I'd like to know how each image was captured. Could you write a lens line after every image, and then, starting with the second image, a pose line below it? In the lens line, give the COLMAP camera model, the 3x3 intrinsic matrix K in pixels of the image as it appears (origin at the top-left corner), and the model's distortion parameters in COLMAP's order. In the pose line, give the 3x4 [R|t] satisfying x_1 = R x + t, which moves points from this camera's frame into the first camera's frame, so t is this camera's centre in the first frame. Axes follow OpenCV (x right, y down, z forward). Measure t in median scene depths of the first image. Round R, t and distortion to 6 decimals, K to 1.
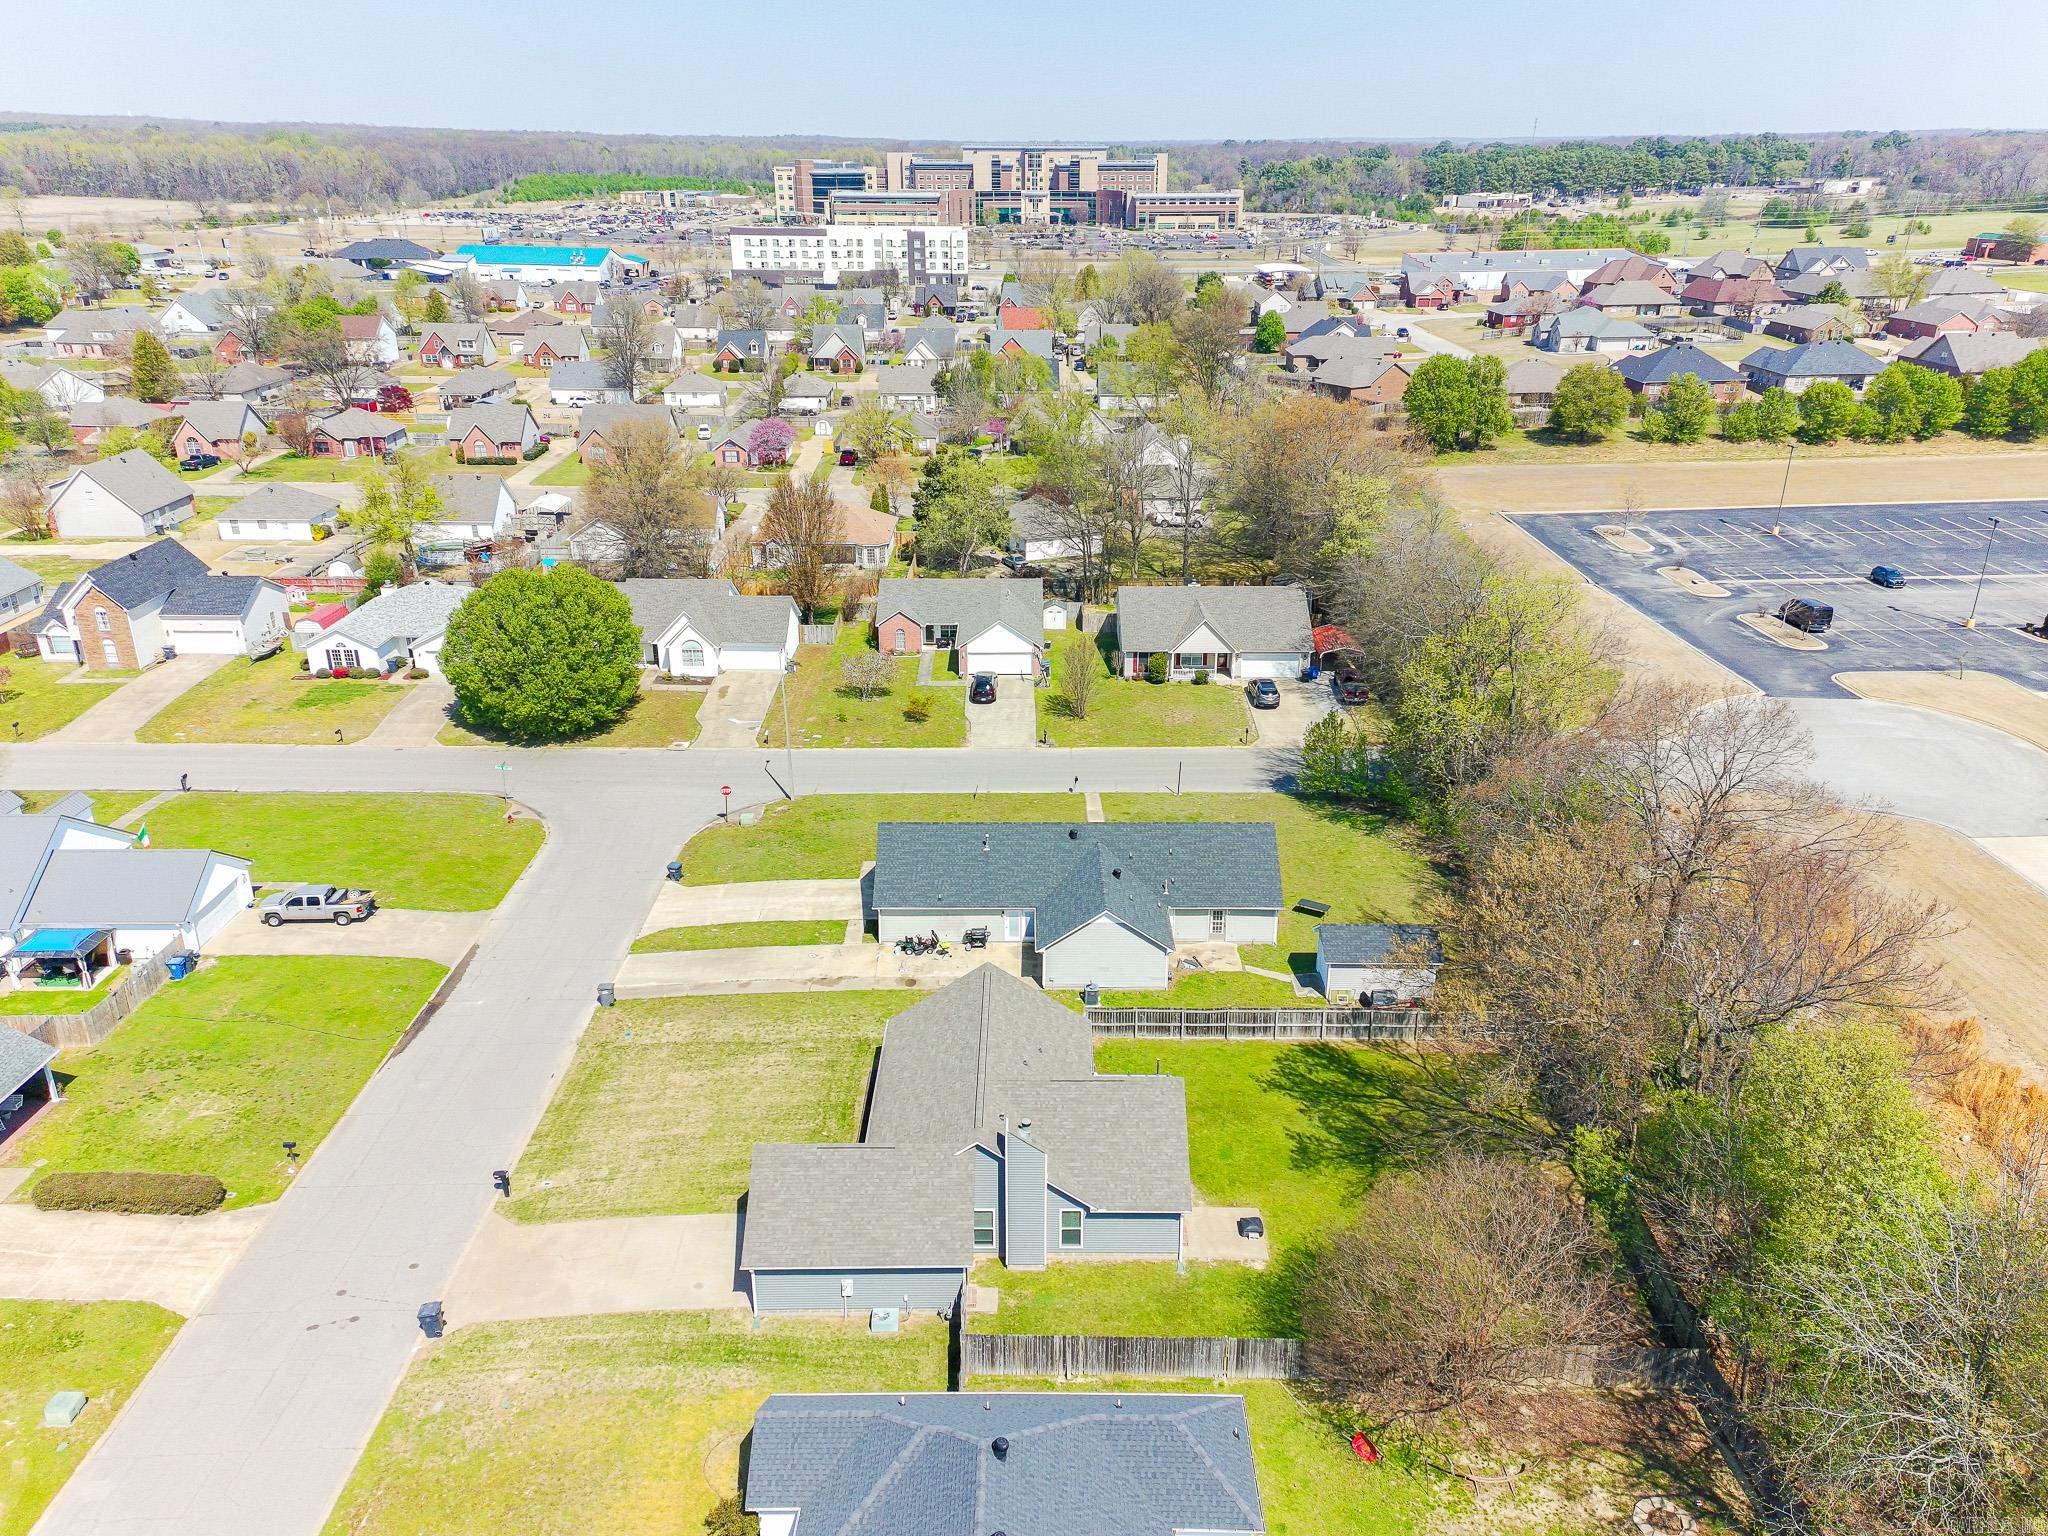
lens RADIAL K [[1491.1, 0, 1037.9], [0, 1491.1, 759.2], [0, 0, 1]] dist [0.126574, -0.044850]
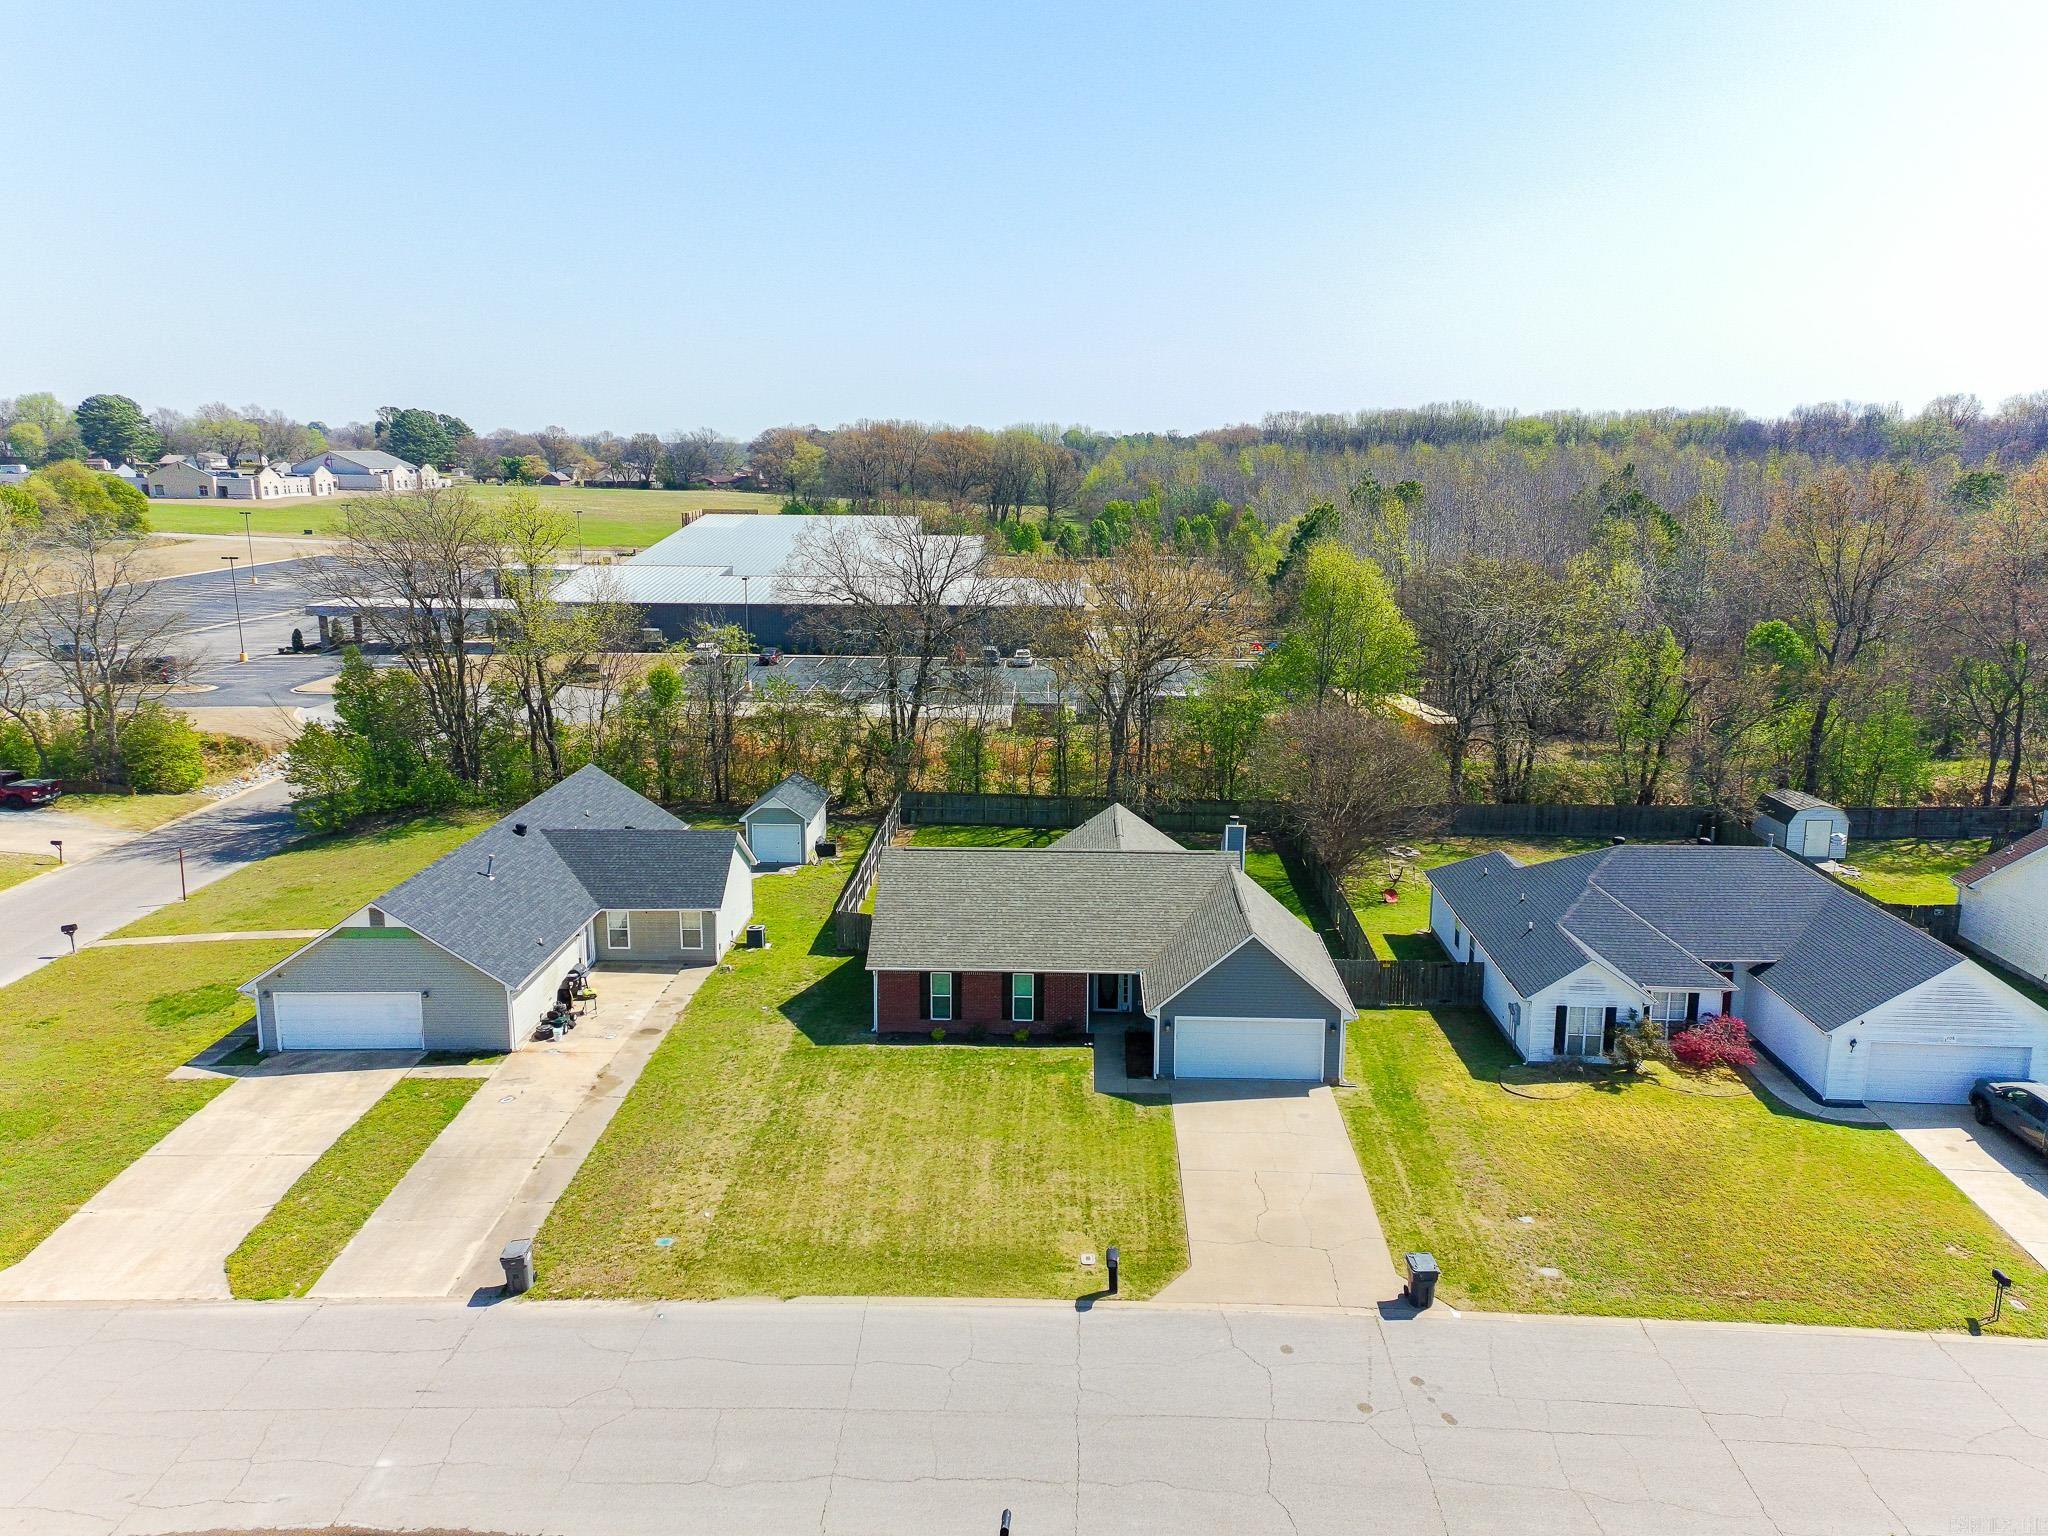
lens RADIAL K [[1491.1, 0, 1037.9], [0, 1491.1, 759.2], [0, 0, 1]] dist [0.126574, -0.044850]
pose [[0.033905, -0.208213, 0.977496, -0.671939], [0.371197, 0.910720, 0.181114, -0.020757], [-0.927935, 0.356703, 0.108166, 0.667684]]
